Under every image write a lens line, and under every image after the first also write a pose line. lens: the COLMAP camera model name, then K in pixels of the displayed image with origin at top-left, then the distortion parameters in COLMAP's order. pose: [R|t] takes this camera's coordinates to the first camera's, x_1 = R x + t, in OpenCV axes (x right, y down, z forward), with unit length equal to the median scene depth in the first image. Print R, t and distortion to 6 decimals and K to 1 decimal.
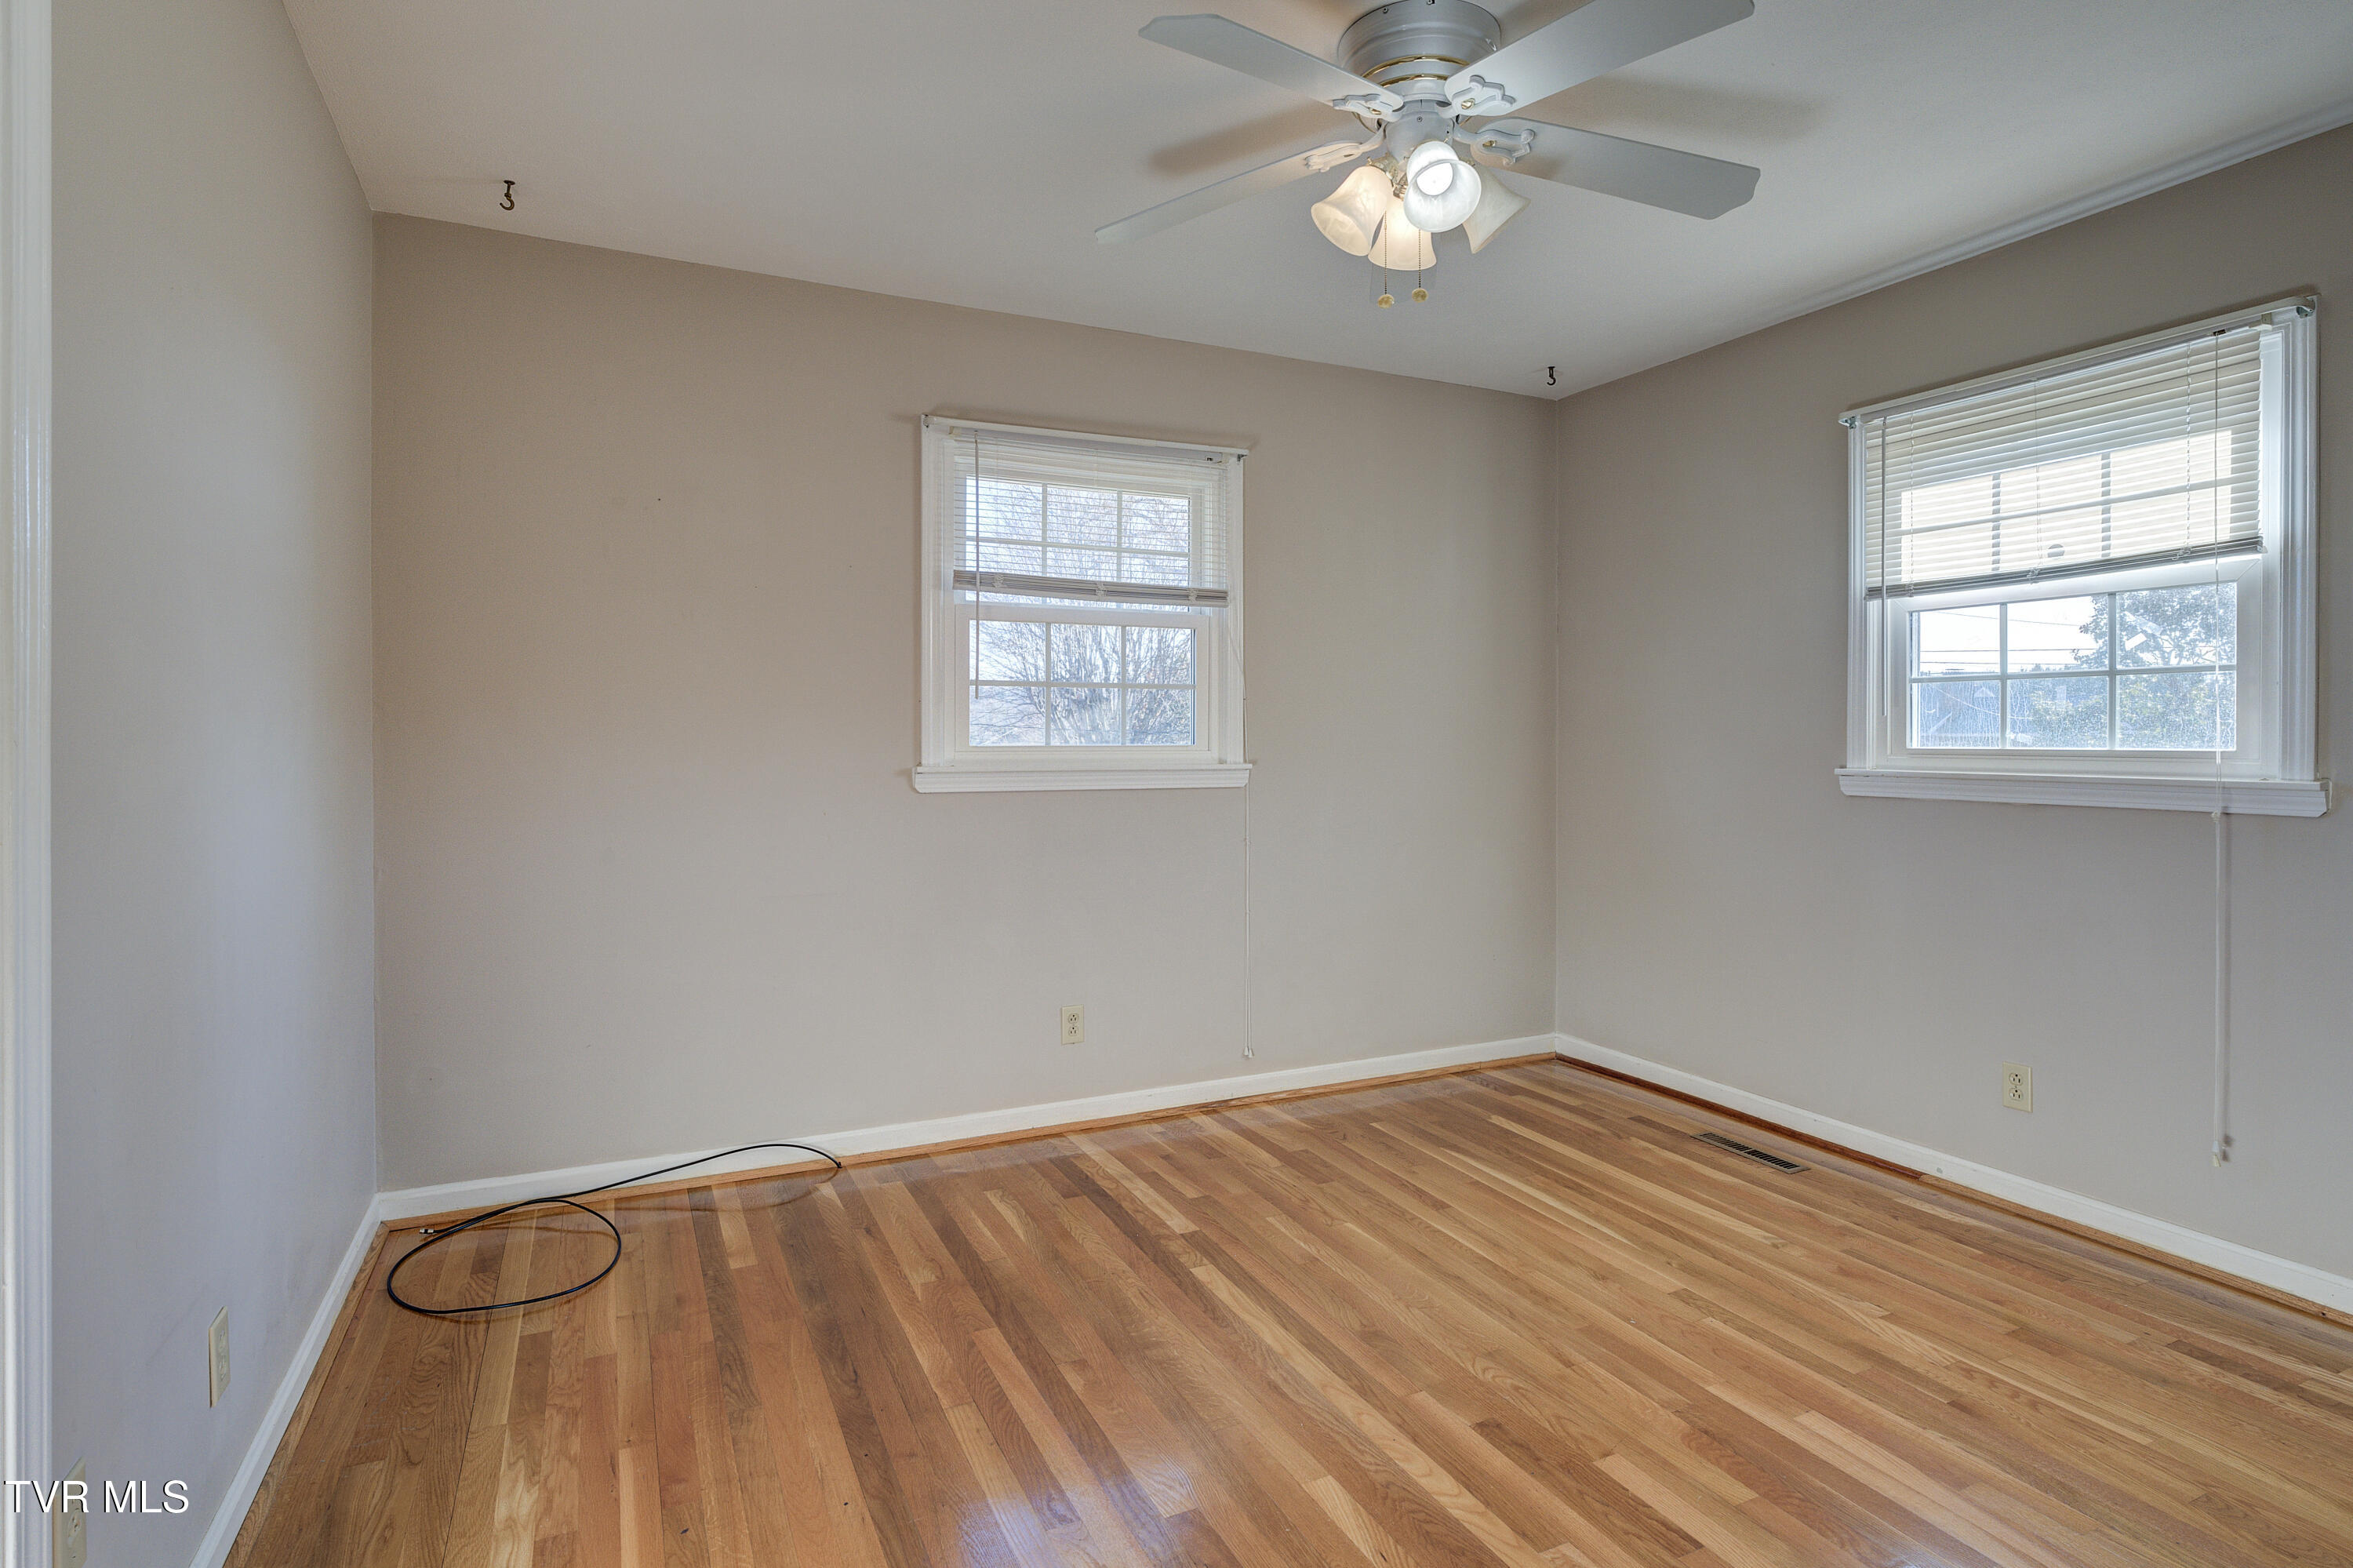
lens RADIAL K [[1187.6, 0, 1175.2], [0, 1187.6, 749.6], [0, 0, 1]] dist [-0.030748, 0.000010]
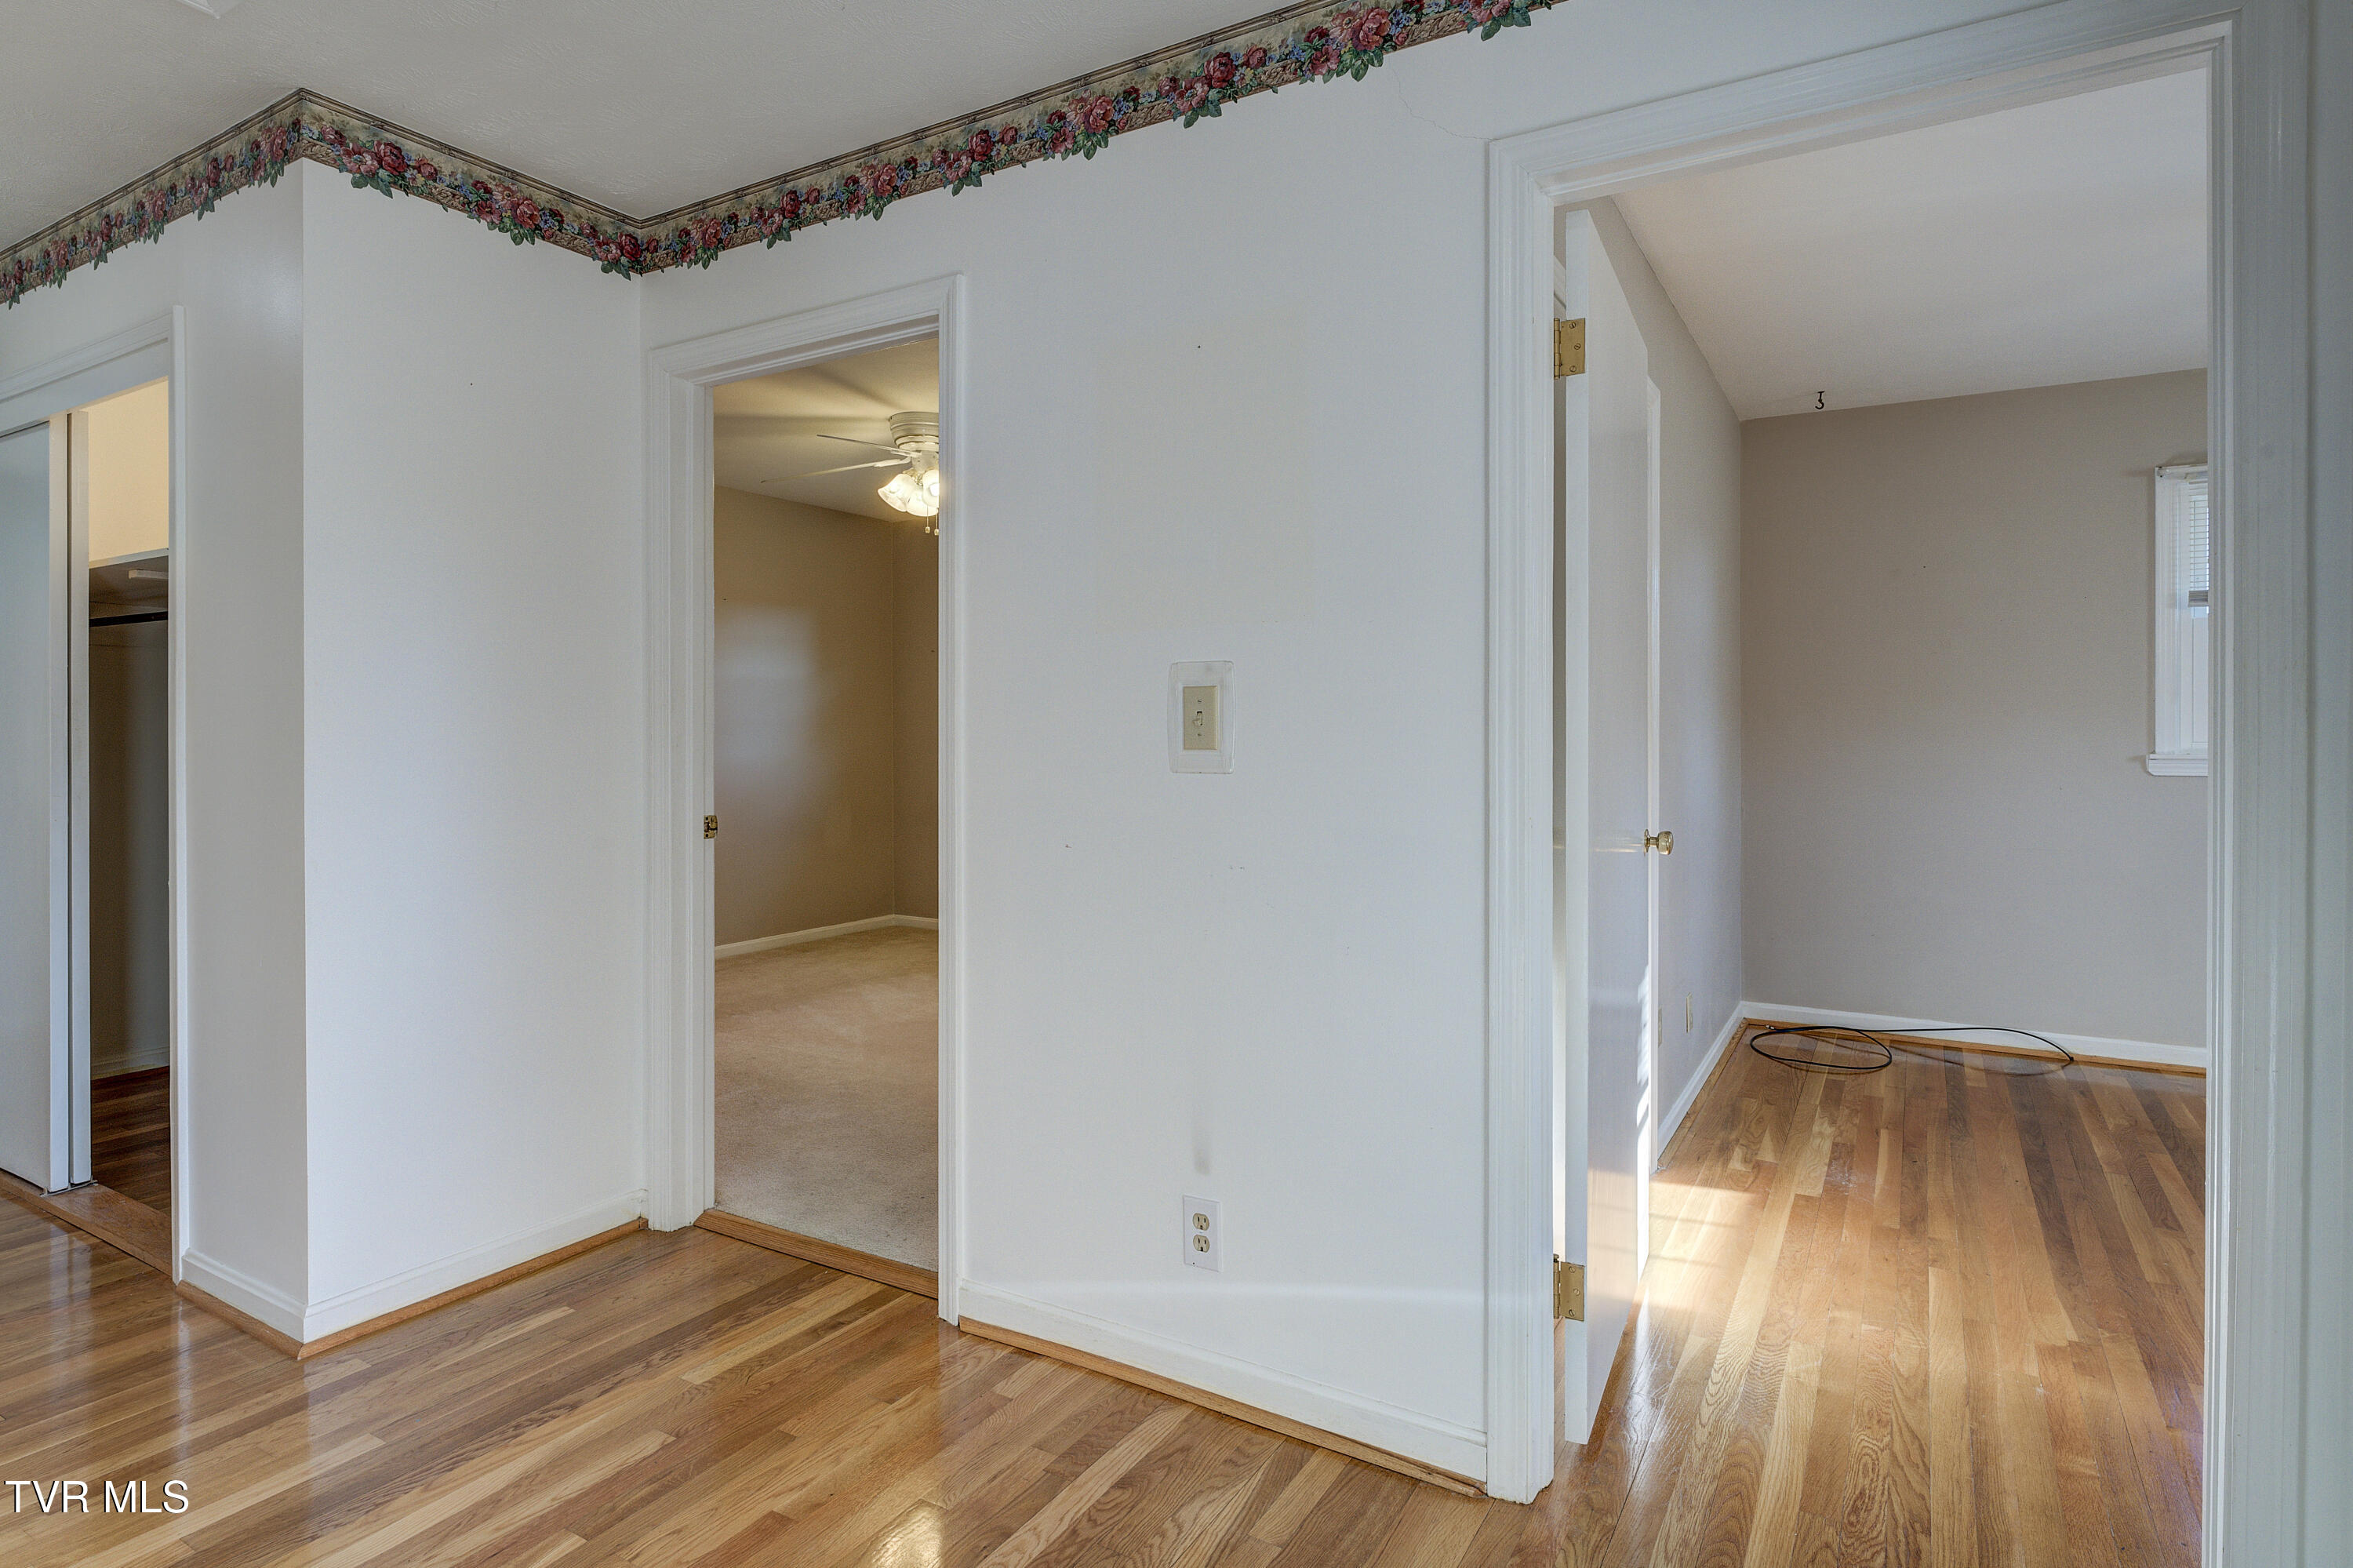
lens RADIAL K [[1243.7, 0, 1176.1], [0, 1243.7, 742.1], [0, 0, 1]] dist [0.000002, 0.000064]
pose [[0.552143, 0.003271, -0.833743, 0.425031], [-0.002387, 0.999994, 0.002342, 0.002028], [0.833746, 0.000697, 0.552147, -0.789640]]
